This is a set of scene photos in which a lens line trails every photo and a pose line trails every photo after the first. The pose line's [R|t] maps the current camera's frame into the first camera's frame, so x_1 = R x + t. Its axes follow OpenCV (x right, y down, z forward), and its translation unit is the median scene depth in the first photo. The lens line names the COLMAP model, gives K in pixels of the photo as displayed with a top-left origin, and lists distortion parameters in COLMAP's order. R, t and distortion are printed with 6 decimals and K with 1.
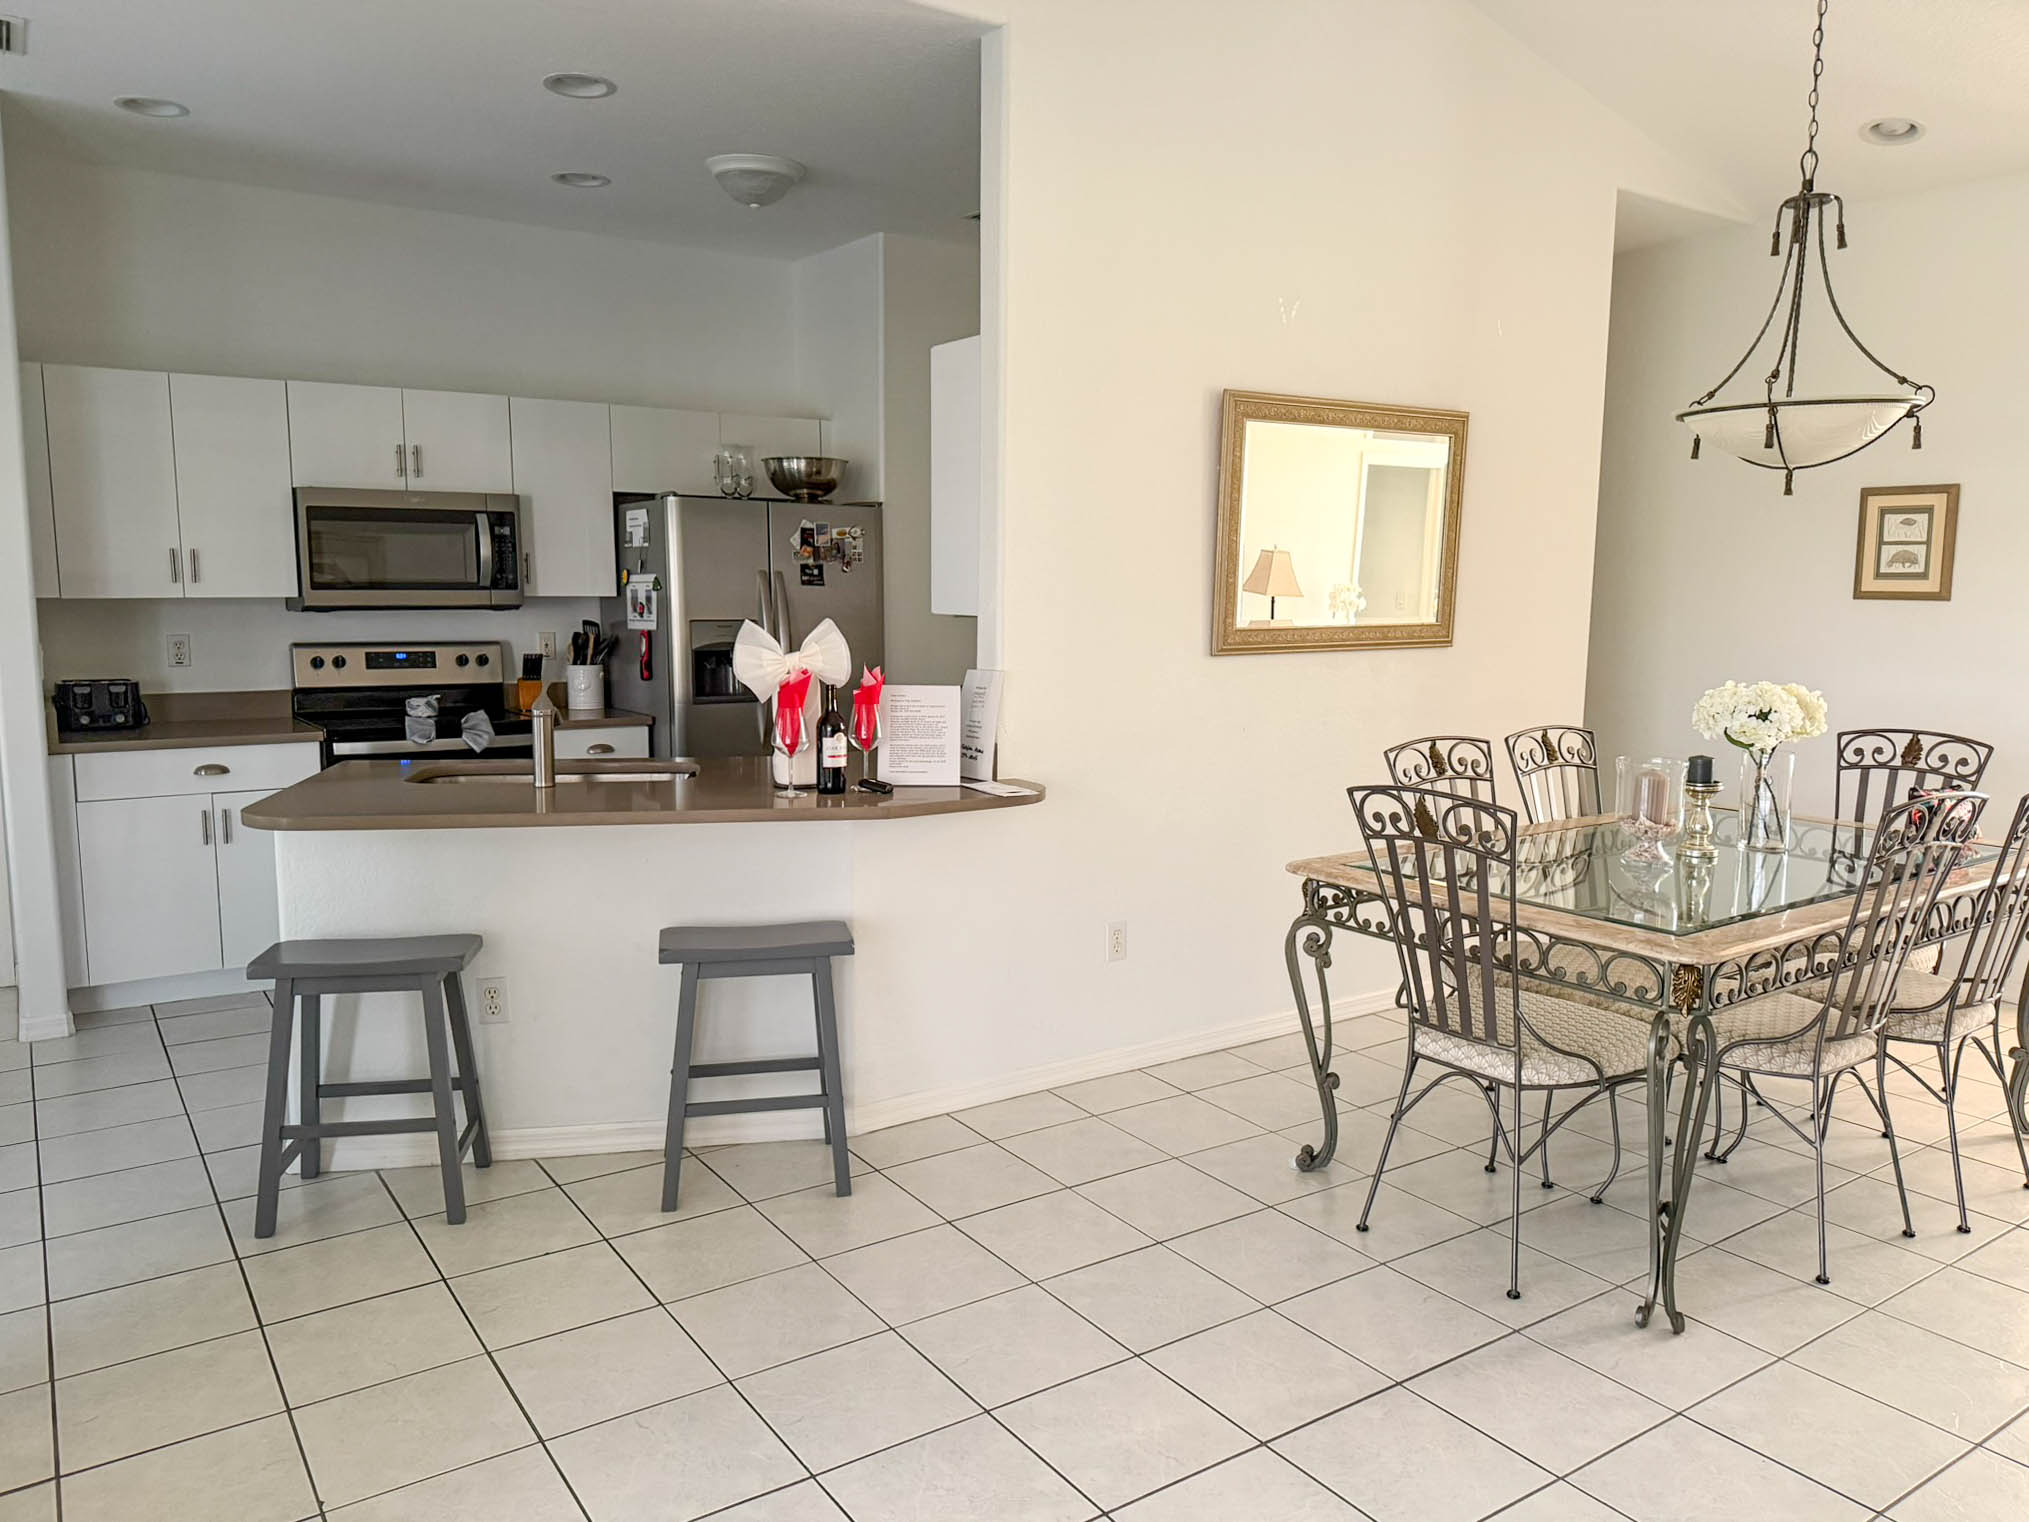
lens RADIAL K [[1447.1, 0, 962.5], [0, 1447.1, 758.3], [0, 0, 1]] dist [0.002894, -0.012945]
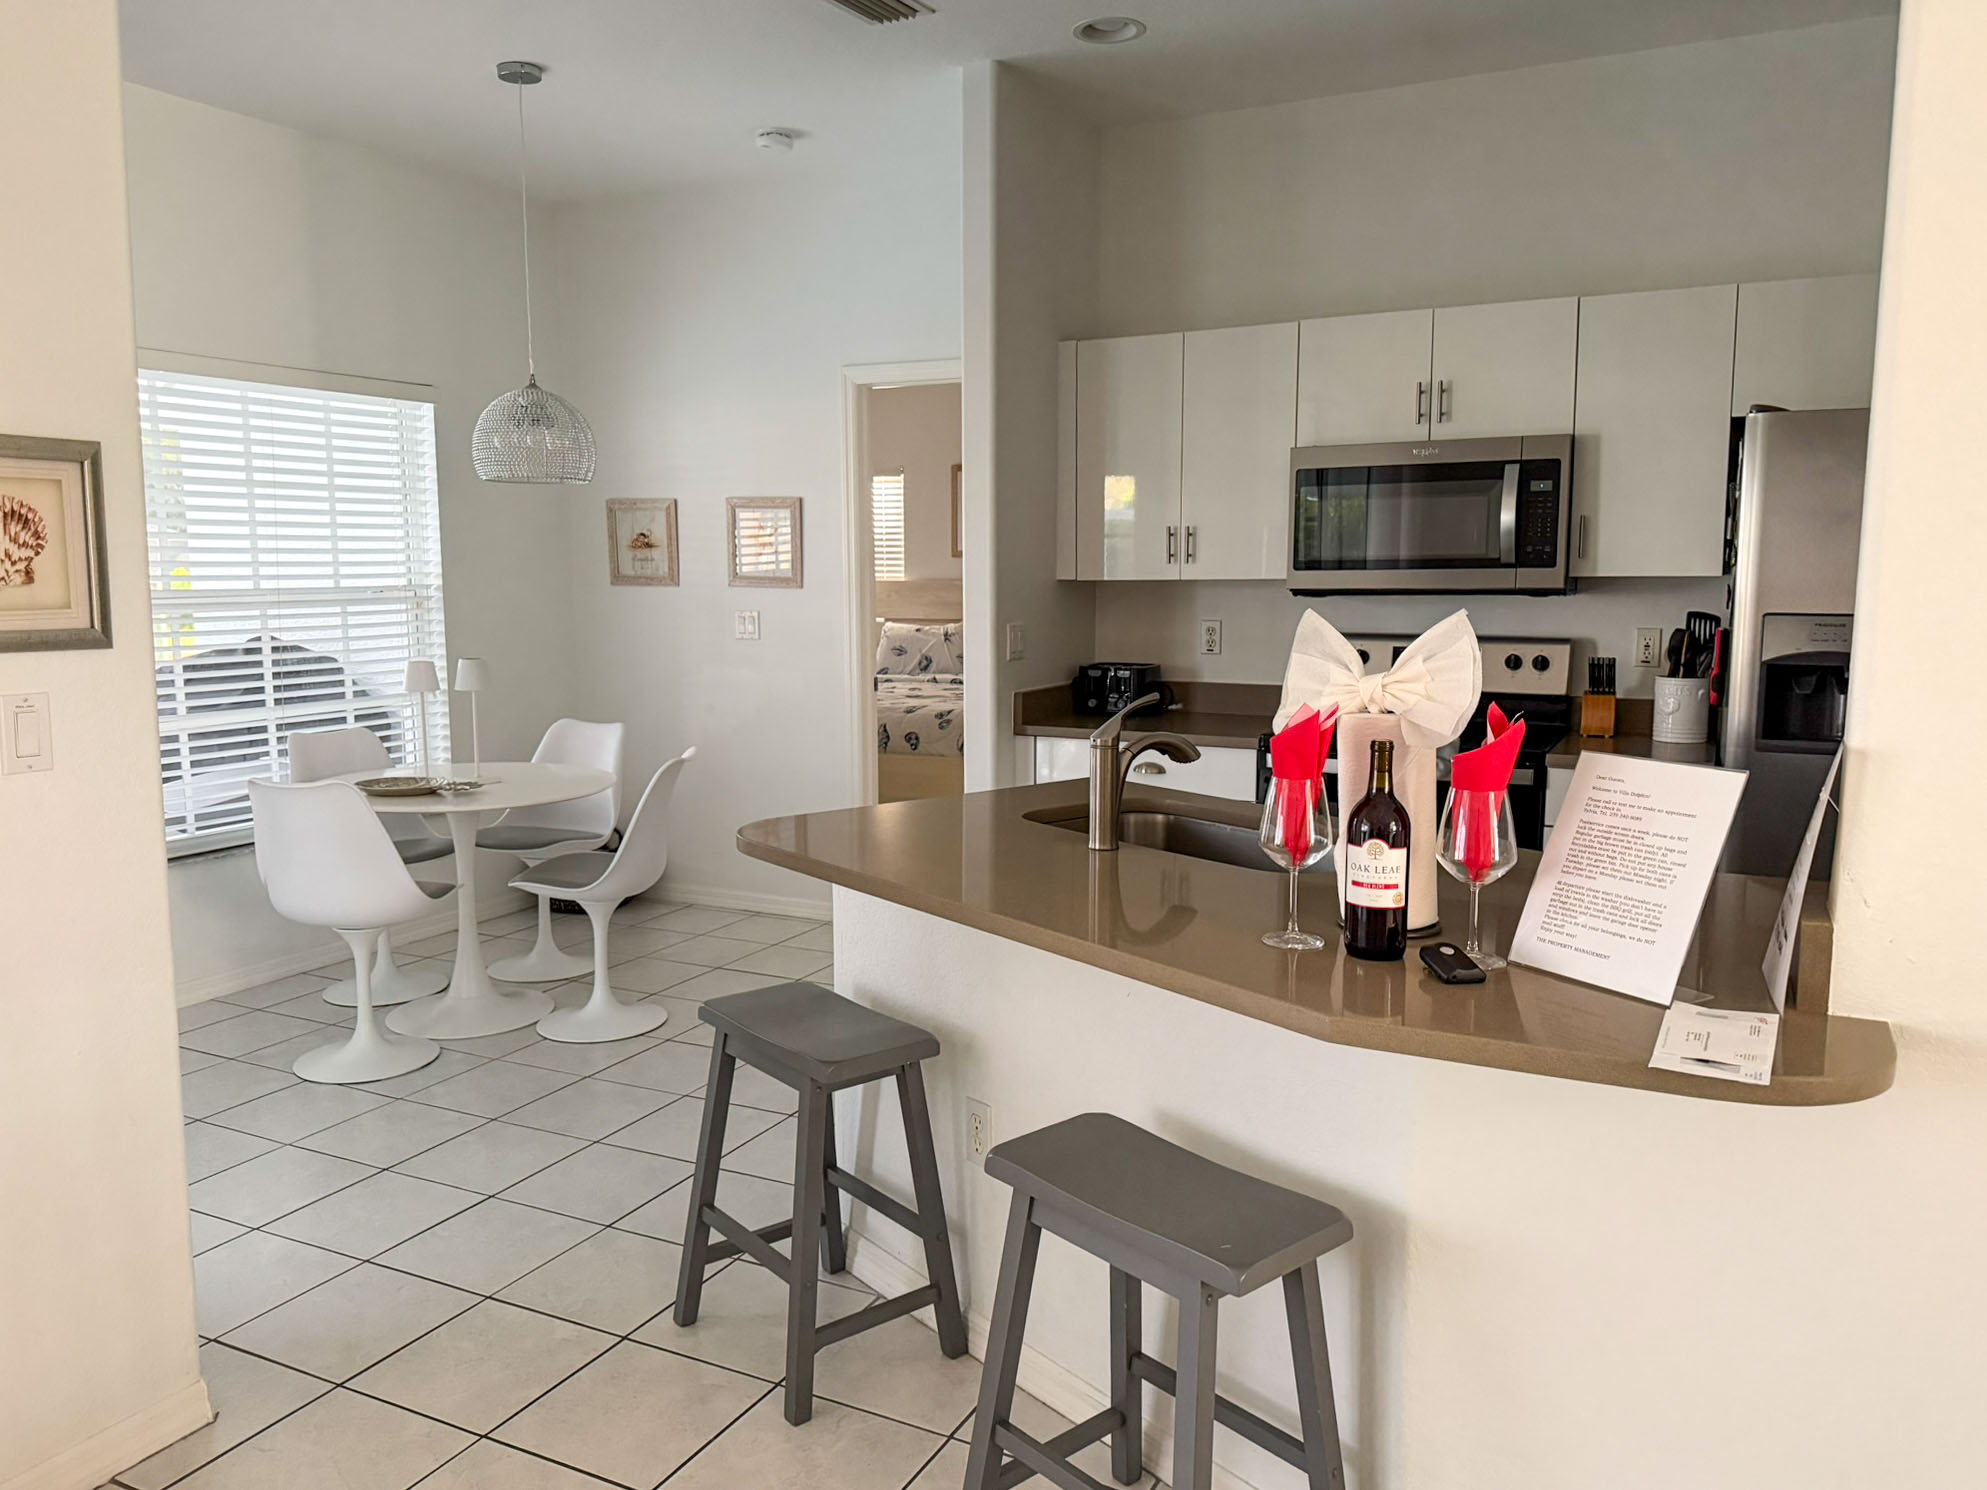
lens RADIAL K [[1417.2, 0, 985.3], [0, 1417.2, 765.2], [0, 0, 1]] dist [0.002894, -0.012945]
pose [[0.501903, 0.109545, -0.857959, 0.170911], [-0.098789, 0.992716, 0.068959, -0.041625], [0.859264, 0.050146, 0.509069, 0.421383]]
